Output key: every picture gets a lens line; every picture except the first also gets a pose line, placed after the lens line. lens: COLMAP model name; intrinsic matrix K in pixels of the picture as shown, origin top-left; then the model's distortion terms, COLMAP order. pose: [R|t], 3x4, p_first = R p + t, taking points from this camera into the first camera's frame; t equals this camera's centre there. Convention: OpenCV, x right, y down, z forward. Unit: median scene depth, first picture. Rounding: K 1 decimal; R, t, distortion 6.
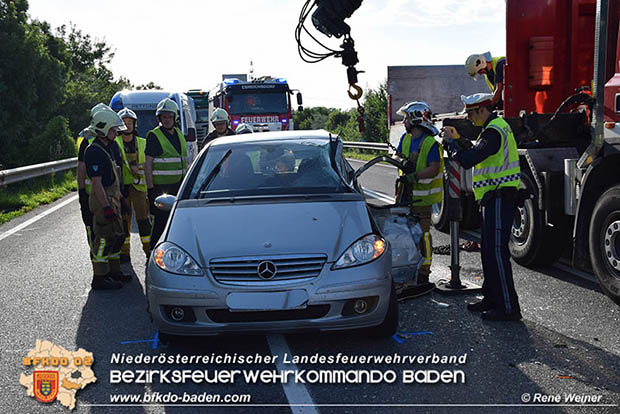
lens RADIAL K [[783.1, 0, 310.4], [0, 783.1, 205.0], [0, 0, 1]] dist [0.139244, 0.000000]
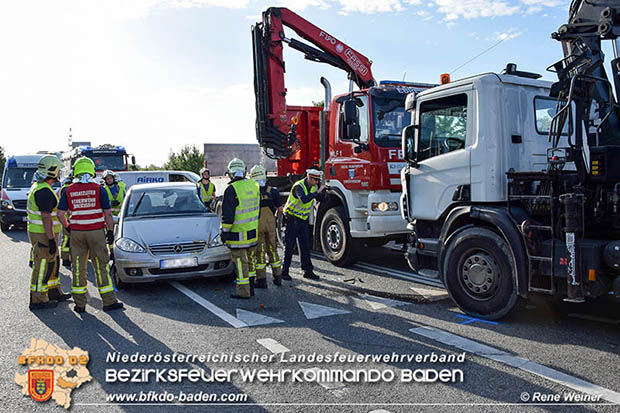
lens RADIAL K [[580.6, 0, 310.3], [0, 580.6, 206.3], [0, 0, 1]] dist [0.001310, 0.000000]
pose [[0.948620, -0.010354, 0.316248, -0.159892], [0.027007, 0.998467, -0.048322, 0.041671], [-0.315263, 0.054380, 0.947445, -0.447950]]
